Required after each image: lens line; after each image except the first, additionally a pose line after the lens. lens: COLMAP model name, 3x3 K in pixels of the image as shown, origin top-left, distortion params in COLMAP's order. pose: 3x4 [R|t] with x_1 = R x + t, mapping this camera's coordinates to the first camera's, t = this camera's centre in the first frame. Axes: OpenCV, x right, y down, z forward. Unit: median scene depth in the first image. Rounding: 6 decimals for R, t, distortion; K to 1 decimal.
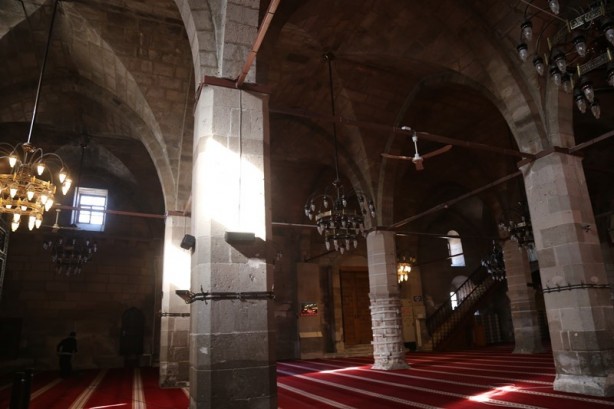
lens RADIAL K [[415.2, 0, 308.3], [0, 415.2, 205.0], [0, 0, 1]] dist [-0.136773, 0.082946]
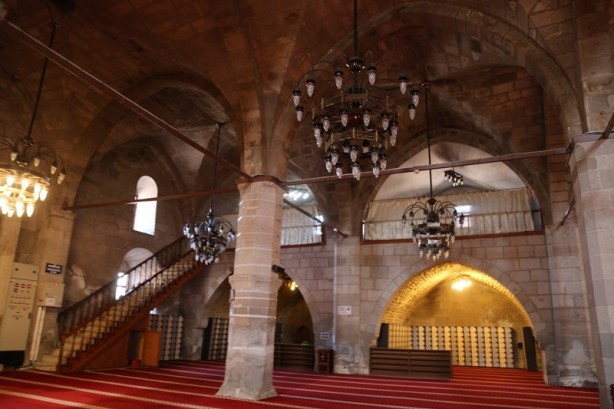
lens RADIAL K [[435.1, 0, 312.7], [0, 435.1, 205.8], [0, 0, 1]] dist [-0.107529, 0.060816]
pose [[0.720281, 0.251060, 0.646657, 0.139560], [-0.259395, 0.962060, -0.084584, 0.112763], [-0.643358, -0.106816, 0.758077, 0.390672]]
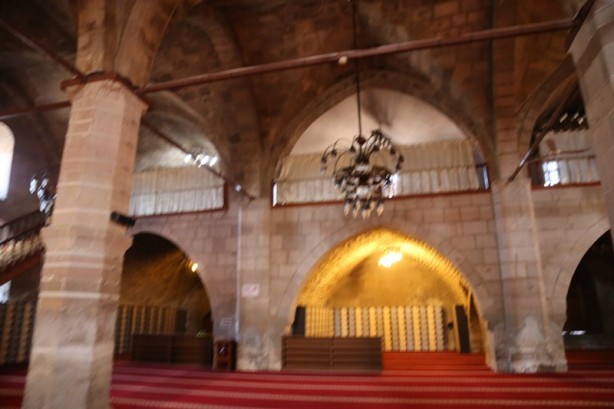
lens RADIAL K [[415.2, 0, 308.3], [0, 415.2, 205.0], [0, 0, 1]] dist [-0.136773, 0.082946]
pose [[0.602378, 0.240328, 0.761173, 0.285375], [-0.246770, 0.962953, -0.108748, 0.136143], [-0.759108, -0.122327, 0.639367, 0.487445]]
